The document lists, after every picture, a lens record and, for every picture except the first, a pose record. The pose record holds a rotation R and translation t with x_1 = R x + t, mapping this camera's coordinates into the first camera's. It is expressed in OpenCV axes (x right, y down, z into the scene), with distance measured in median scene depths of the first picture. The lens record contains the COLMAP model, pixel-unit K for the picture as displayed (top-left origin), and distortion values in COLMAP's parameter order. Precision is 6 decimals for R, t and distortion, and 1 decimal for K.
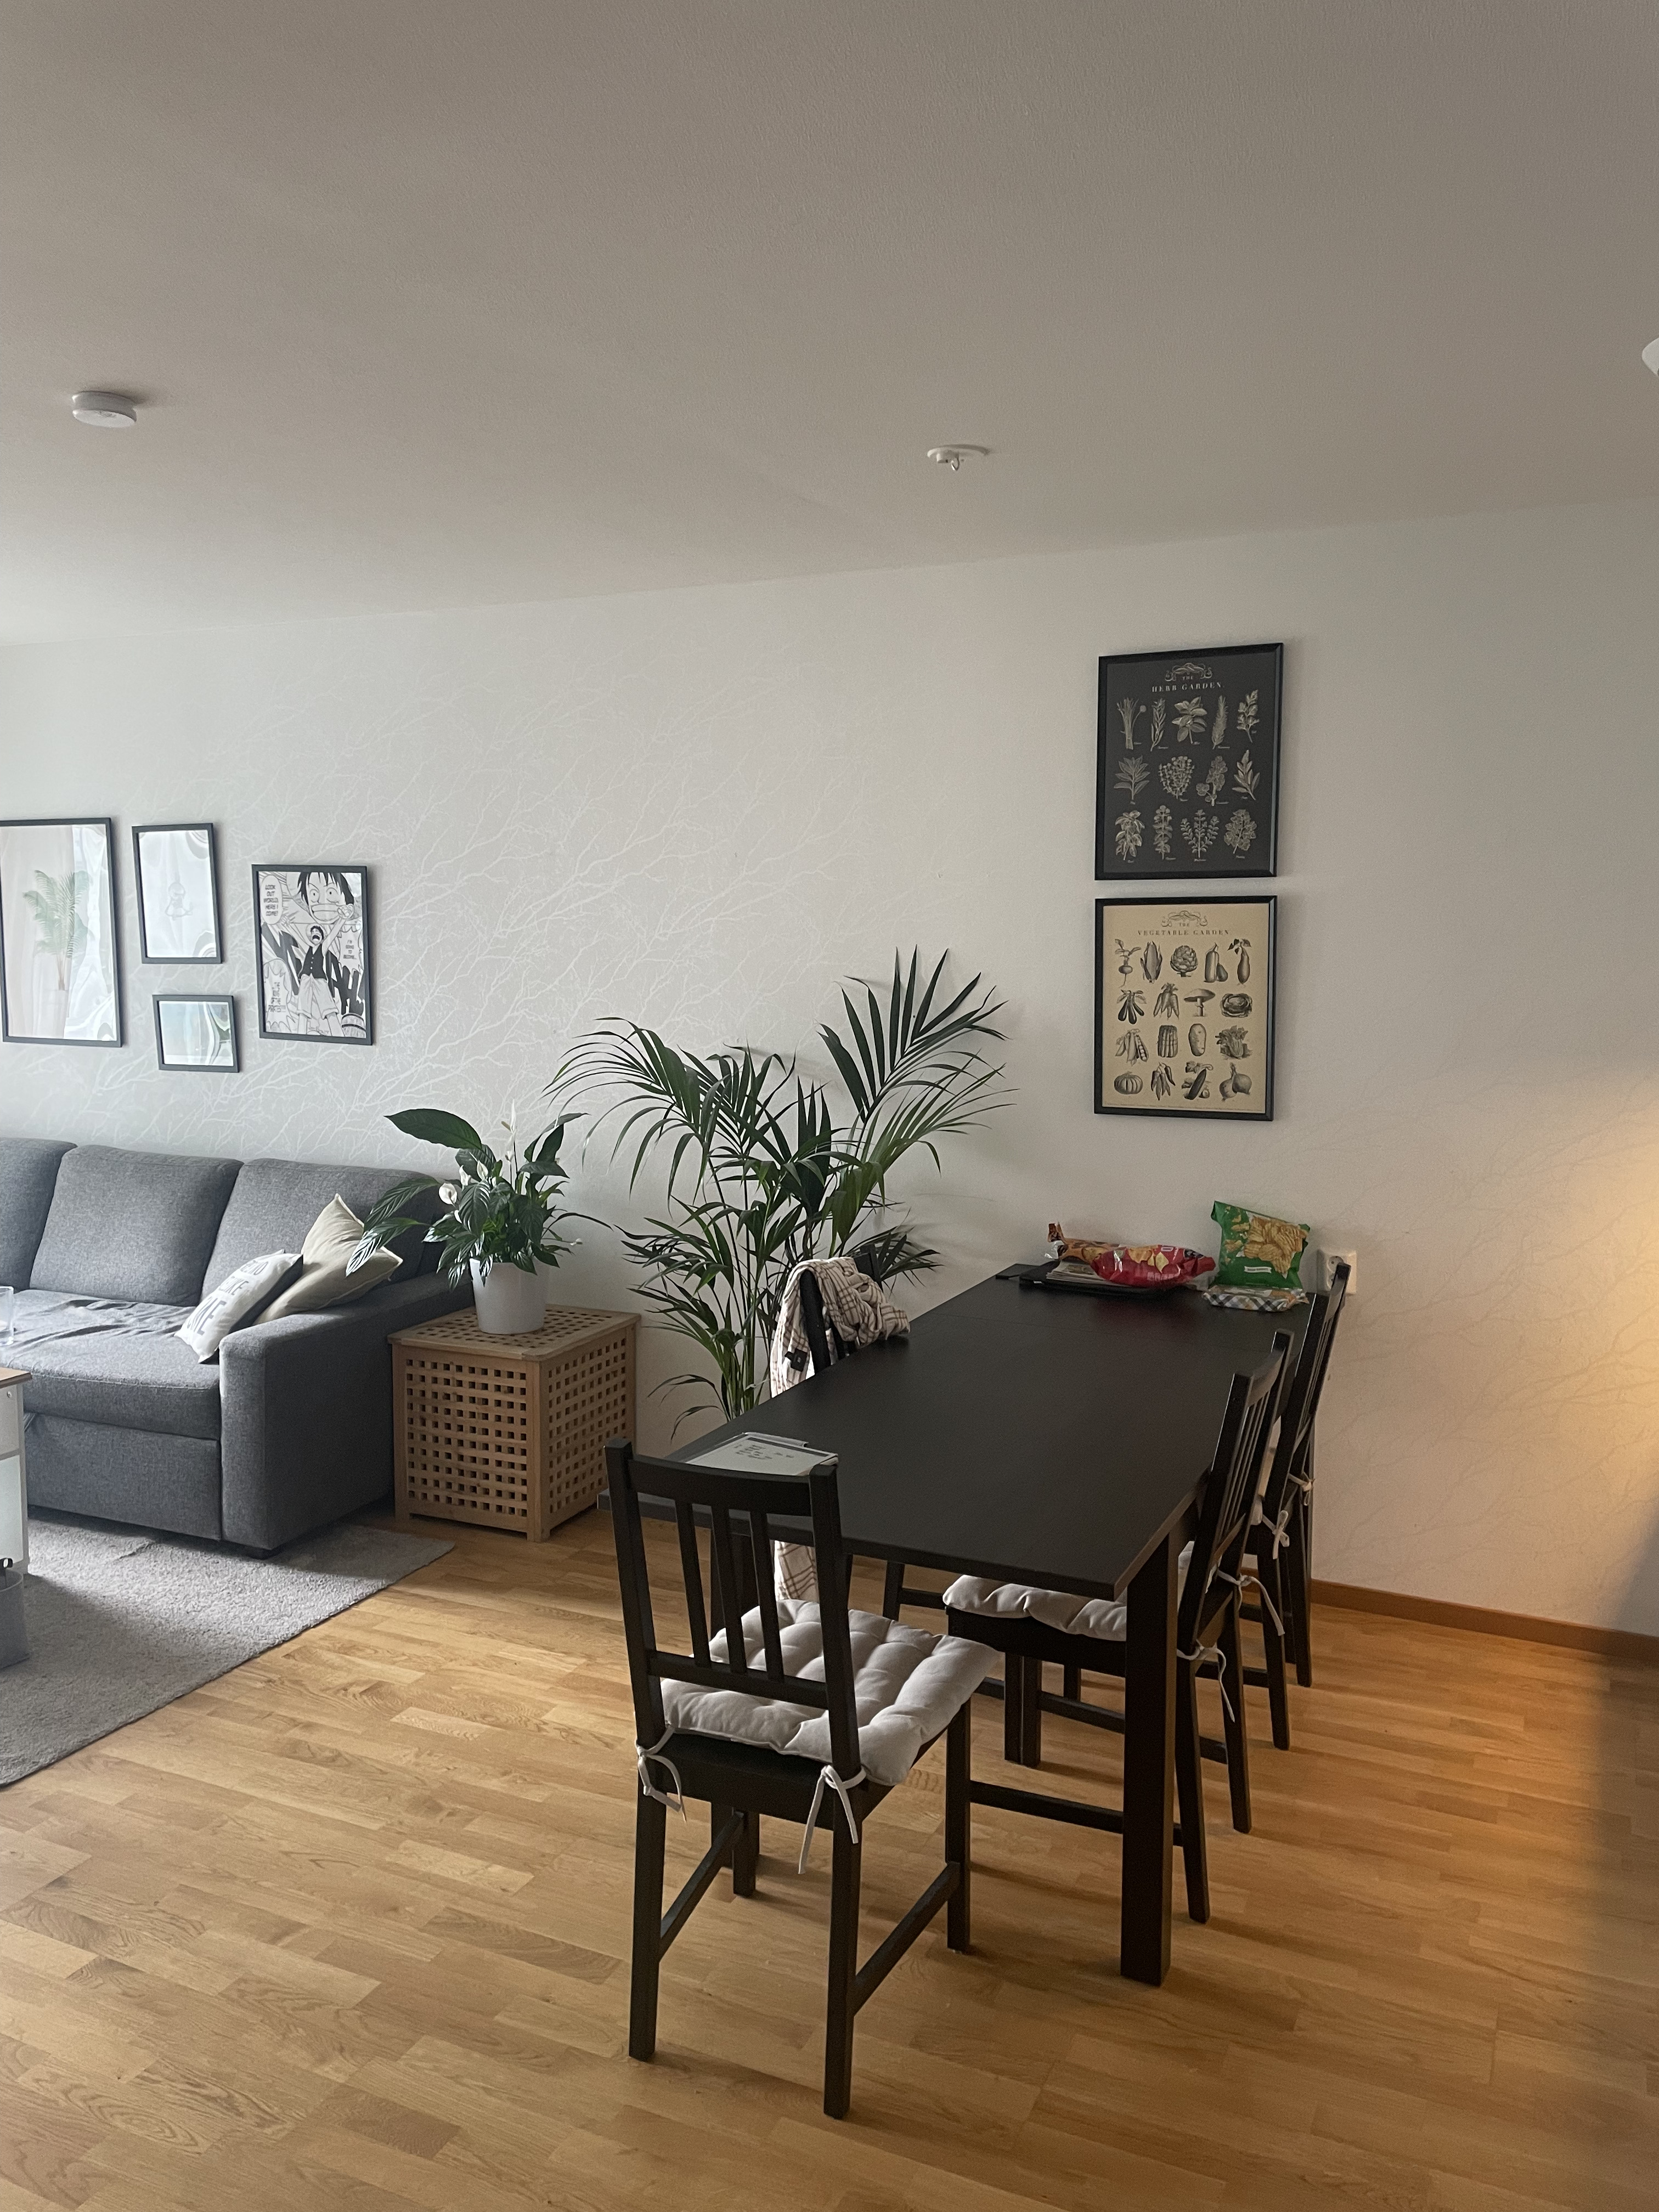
lens RADIAL K [[1675.5, 0, 824.3], [0, 1675.5, 1102.3], [0, 0, 1]] dist [0.098619, -0.147457]
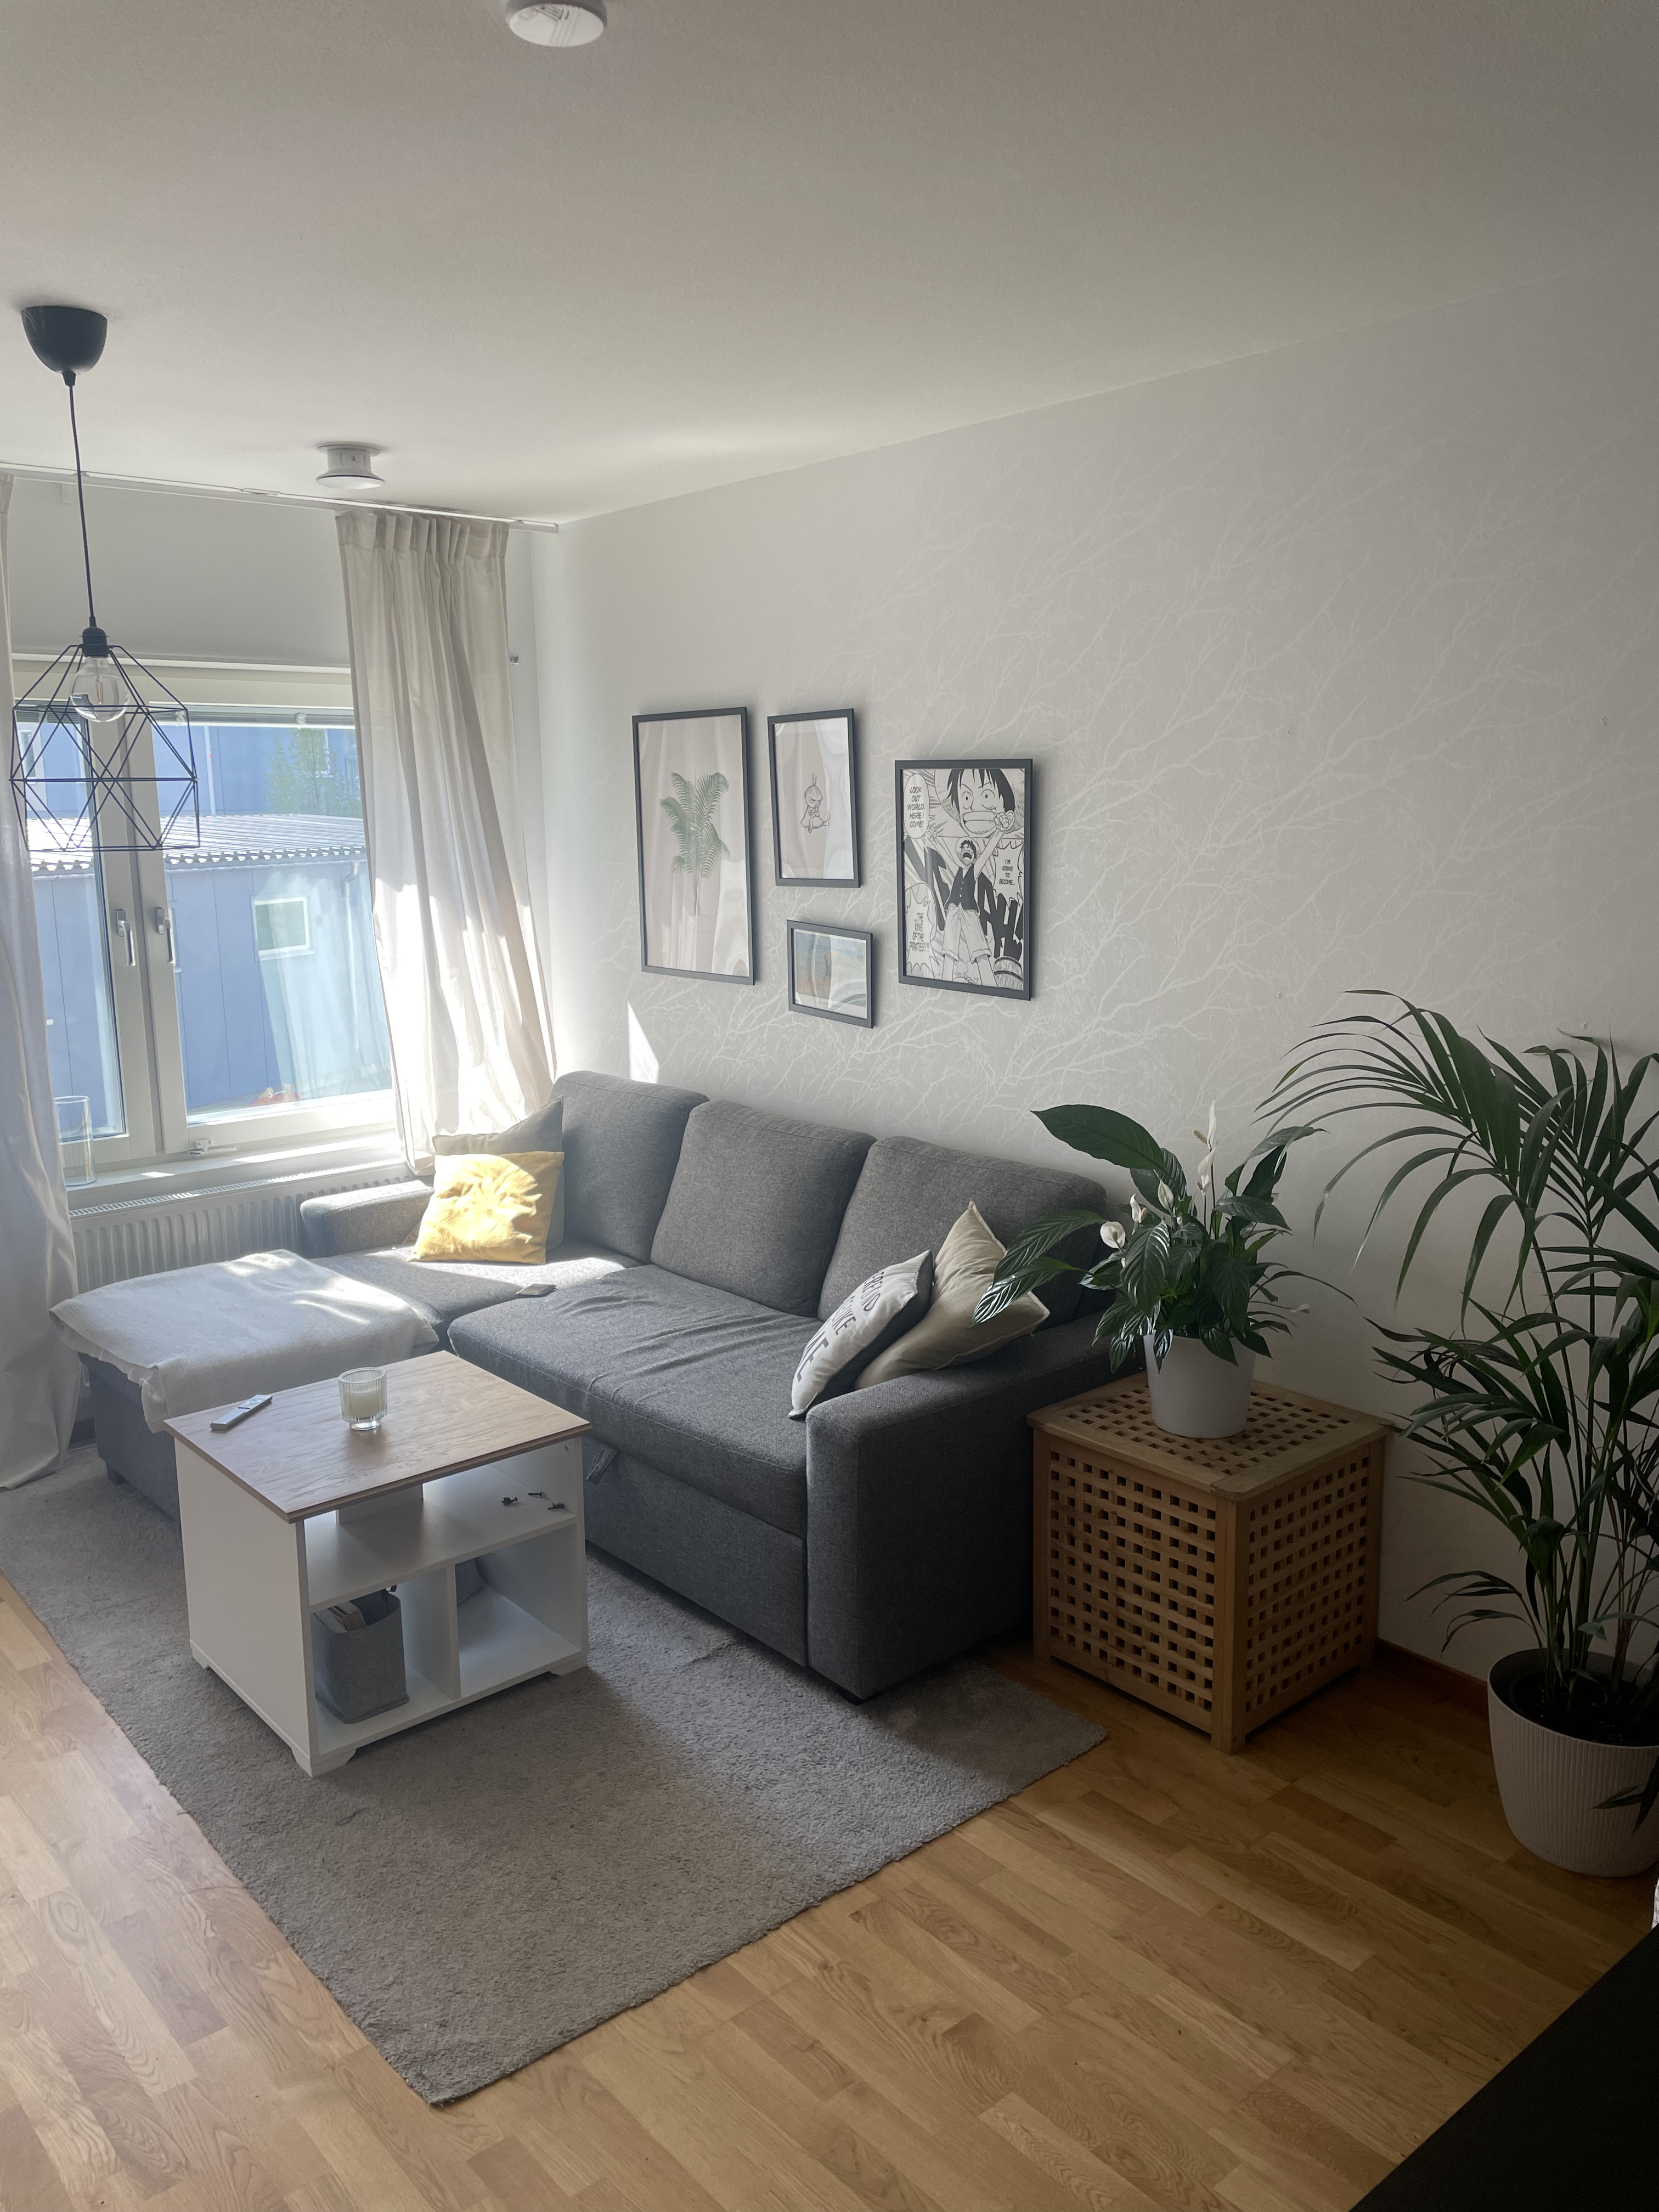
lens RADIAL K [[1675.5, 0, 824.3], [0, 1675.5, 1102.3], [0, 0, 1]] dist [0.098619, -0.147457]
pose [[0.912473, 0.054566, -0.405482, -0.051764], [-0.023831, 0.996472, 0.080468, -0.052393], [0.408443, -0.063761, 0.910554, 0.312800]]
